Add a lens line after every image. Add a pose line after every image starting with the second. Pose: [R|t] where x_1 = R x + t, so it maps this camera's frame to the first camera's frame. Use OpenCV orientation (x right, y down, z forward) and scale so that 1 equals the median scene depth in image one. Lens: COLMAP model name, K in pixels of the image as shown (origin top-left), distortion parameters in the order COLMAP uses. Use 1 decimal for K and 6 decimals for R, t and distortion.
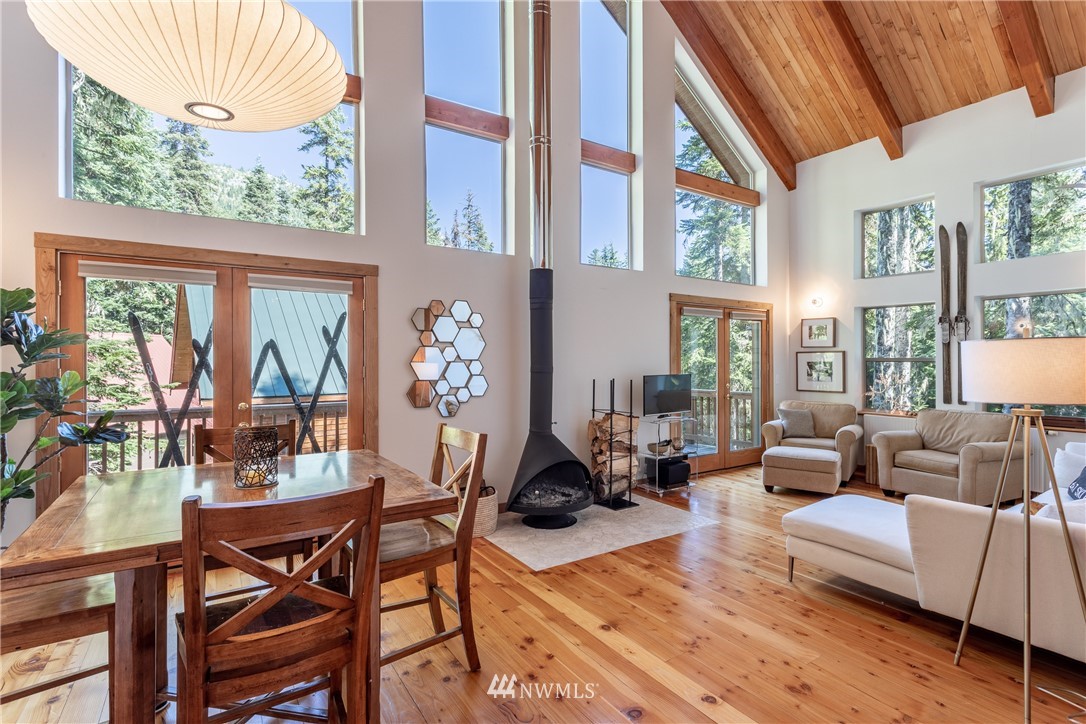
lens RADIAL K [[531.6, 0, 548.8], [0, 531.6, 360.2], [0, 0, 1]] dist [-0.012196, 0.001050]
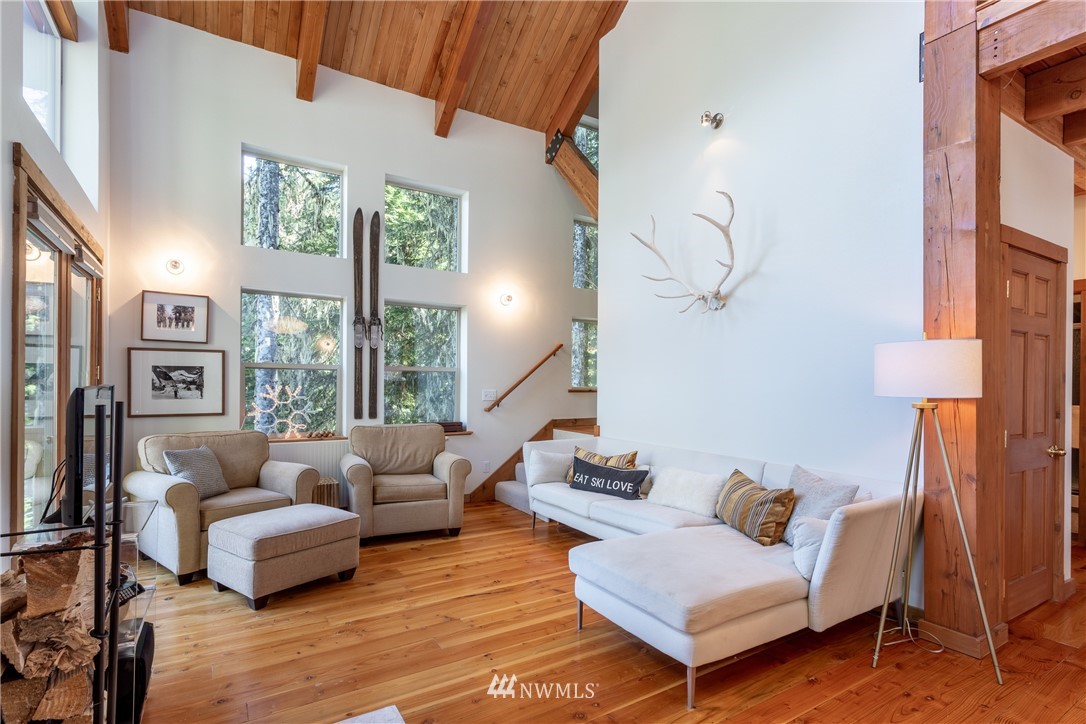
lens RADIAL K [[531.6, 0, 543.1], [0, 531.6, 380.4], [0, 0, 1]] dist [-0.012196, 0.001050]
pose [[0.019062, 0.004470, 0.999808, -0.098714], [-0.010343, 0.999937, -0.004273, 0.020934], [-0.999765, -0.010260, 0.019107, 0.683965]]
